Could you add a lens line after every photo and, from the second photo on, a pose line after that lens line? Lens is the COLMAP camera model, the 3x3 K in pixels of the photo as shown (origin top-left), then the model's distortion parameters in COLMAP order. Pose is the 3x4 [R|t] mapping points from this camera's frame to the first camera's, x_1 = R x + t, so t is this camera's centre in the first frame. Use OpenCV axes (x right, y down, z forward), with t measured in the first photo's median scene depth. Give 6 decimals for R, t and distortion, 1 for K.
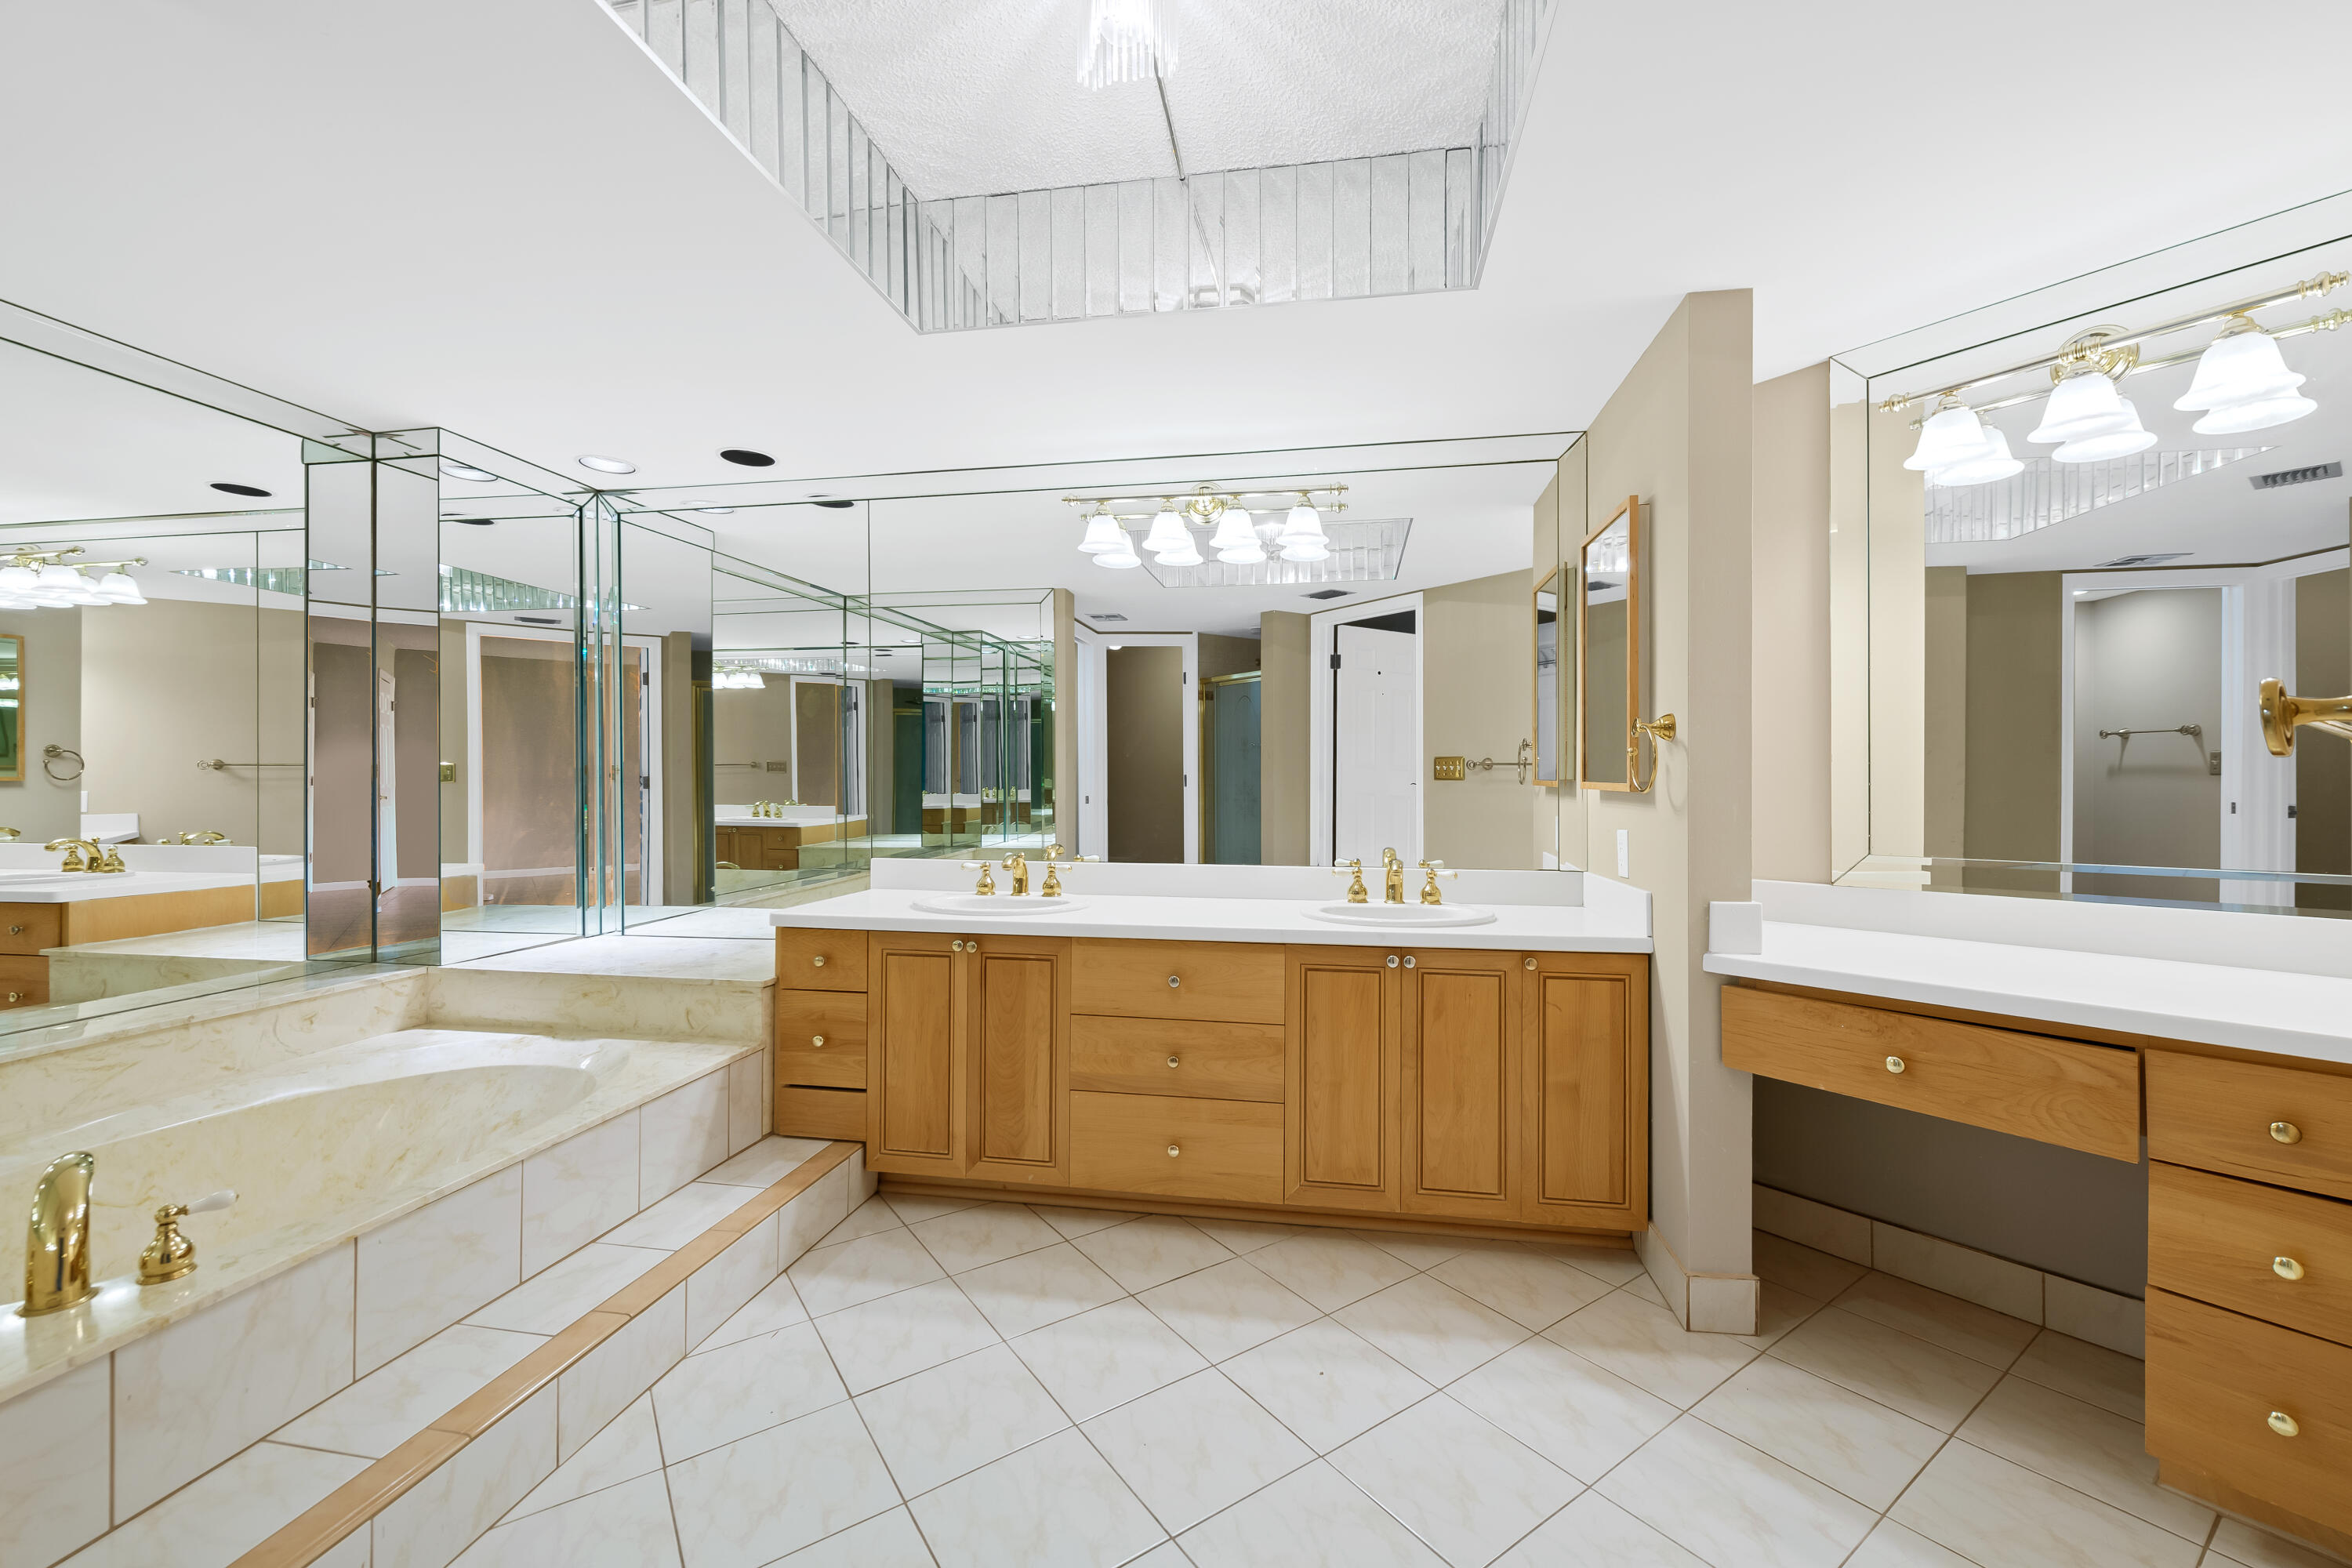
lens RADIAL K [[929.7, 0, 1181.0], [0, 929.7, 780.7], [0, 0, 1]] dist [-0.002367, -0.001764]
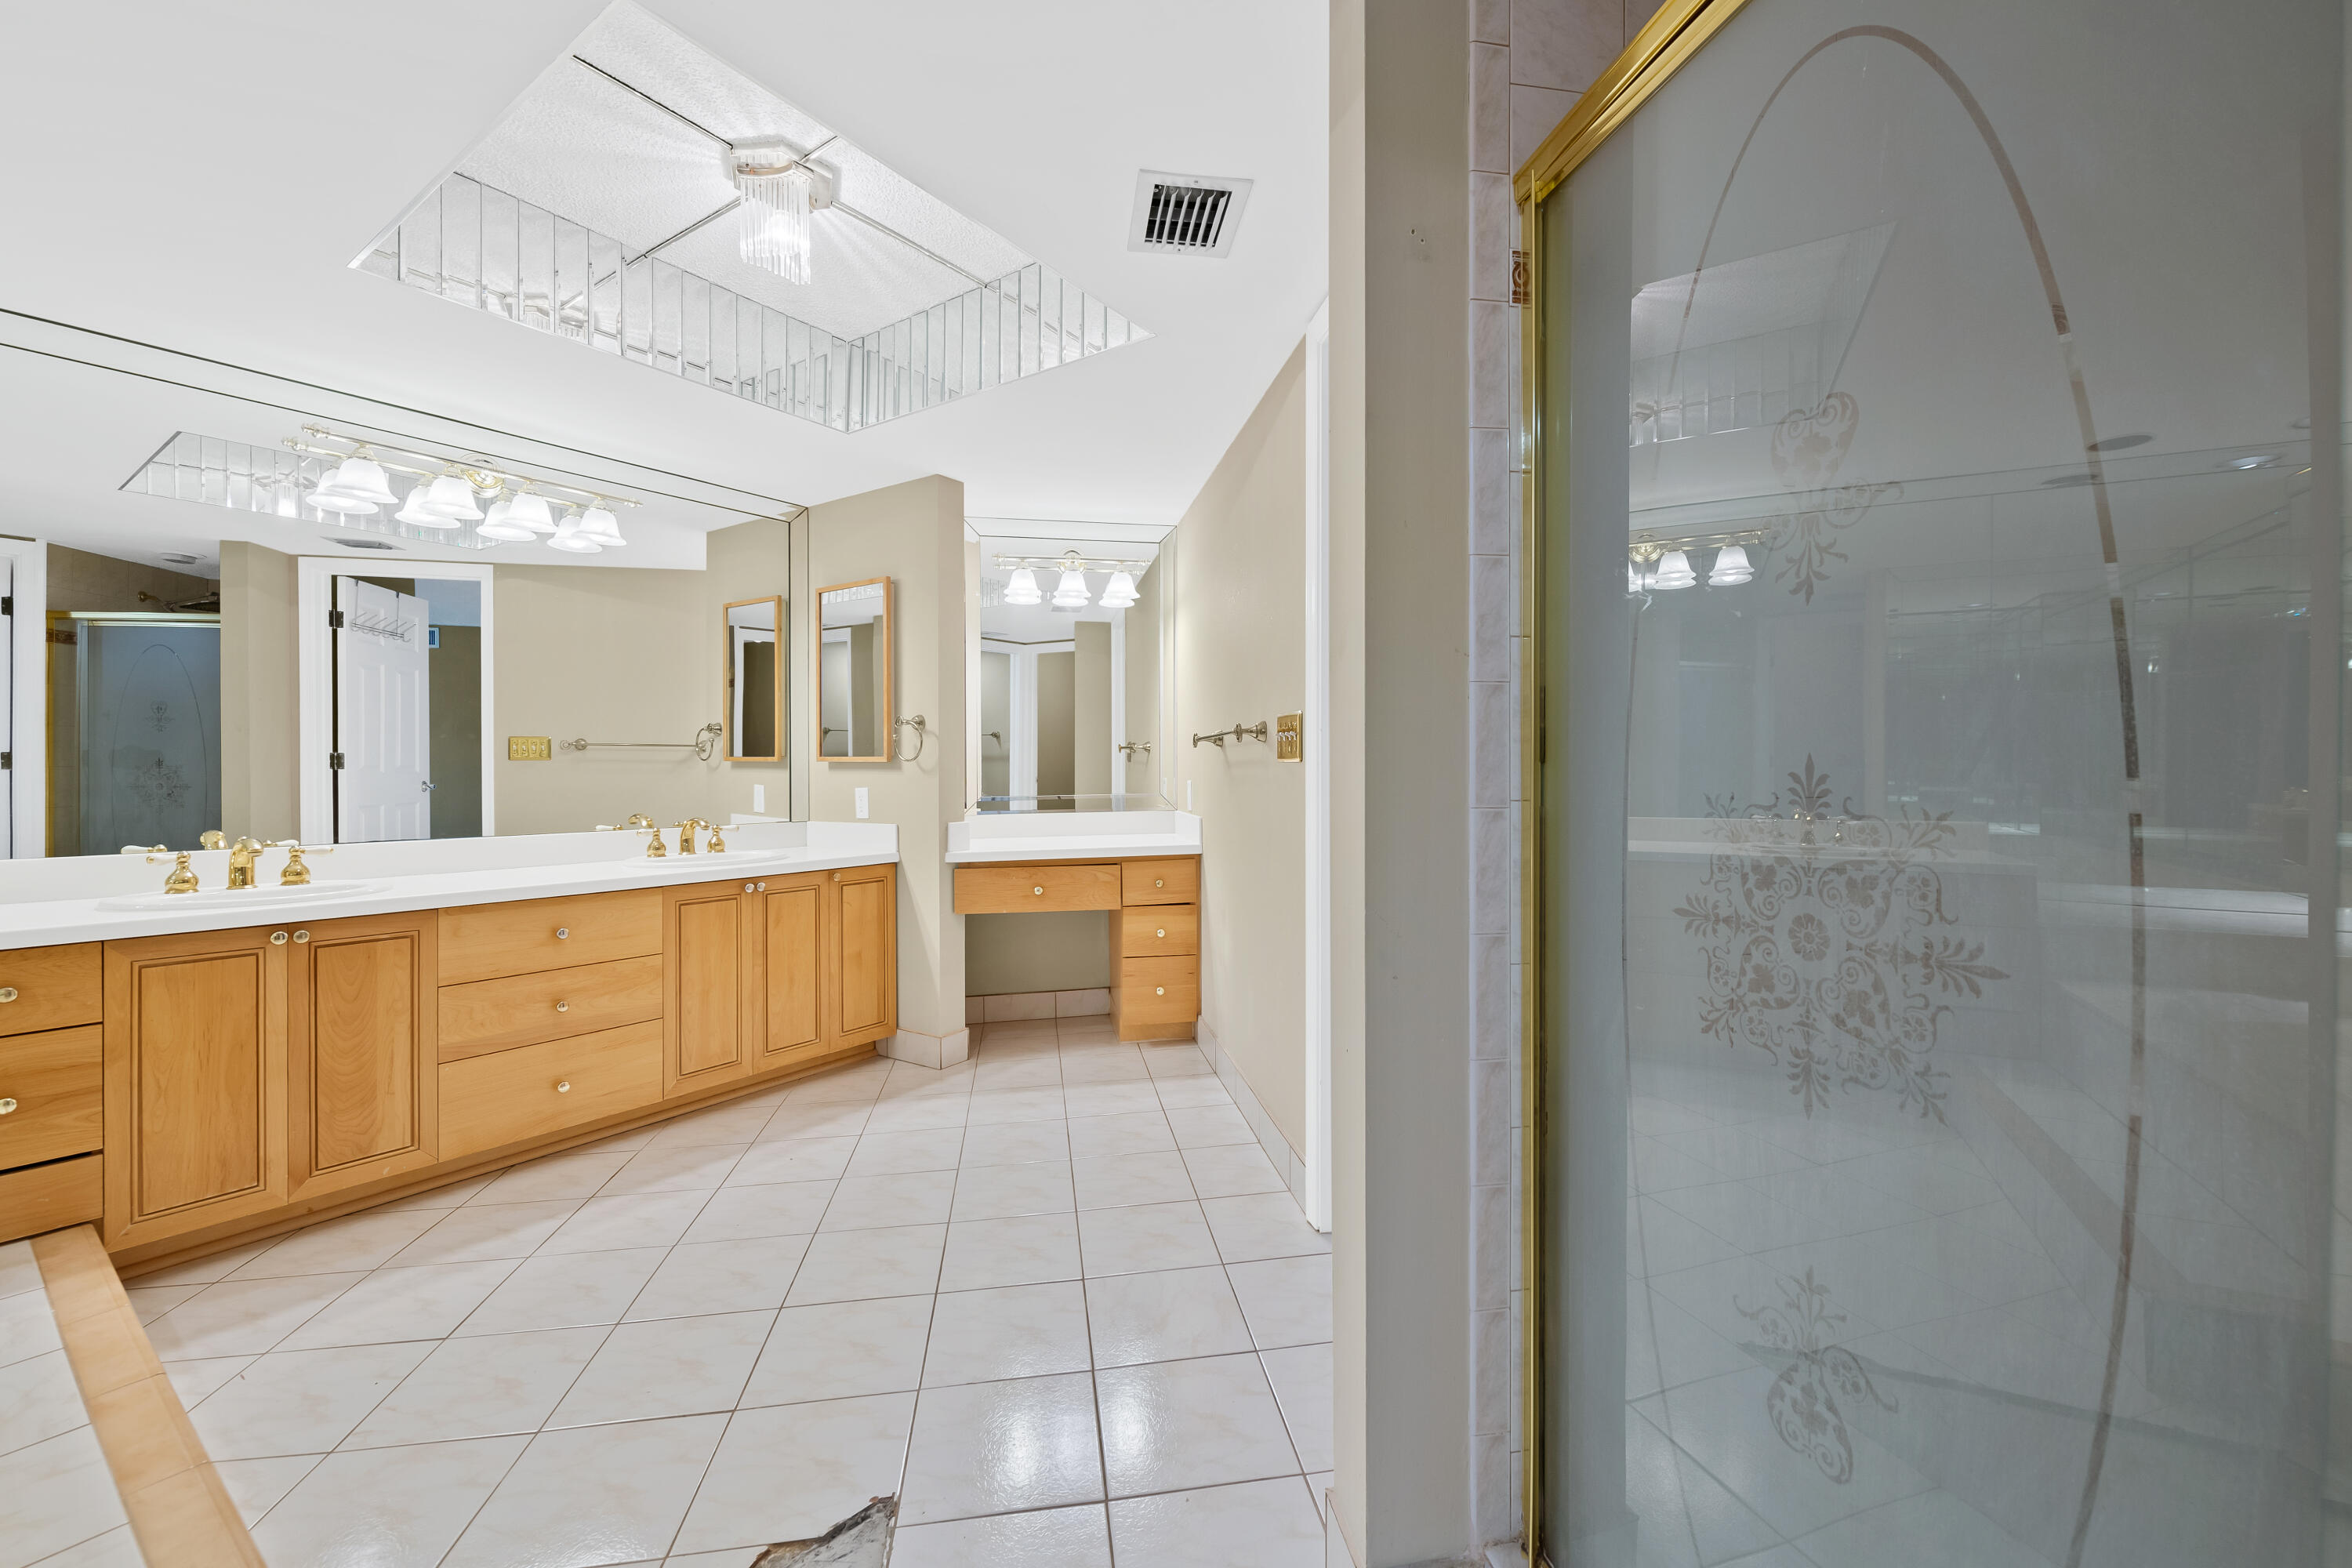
lens RADIAL K [[929.7, 0, 1187.8], [0, 929.7, 772.0], [0, 0, 1]] dist [-0.002367, -0.001764]
pose [[0.429299, -0.004753, 0.903150, -0.679768], [0.002569, 0.999989, 0.004042, 0.022668], [-0.903159, 0.000585, 0.429306, -0.138916]]
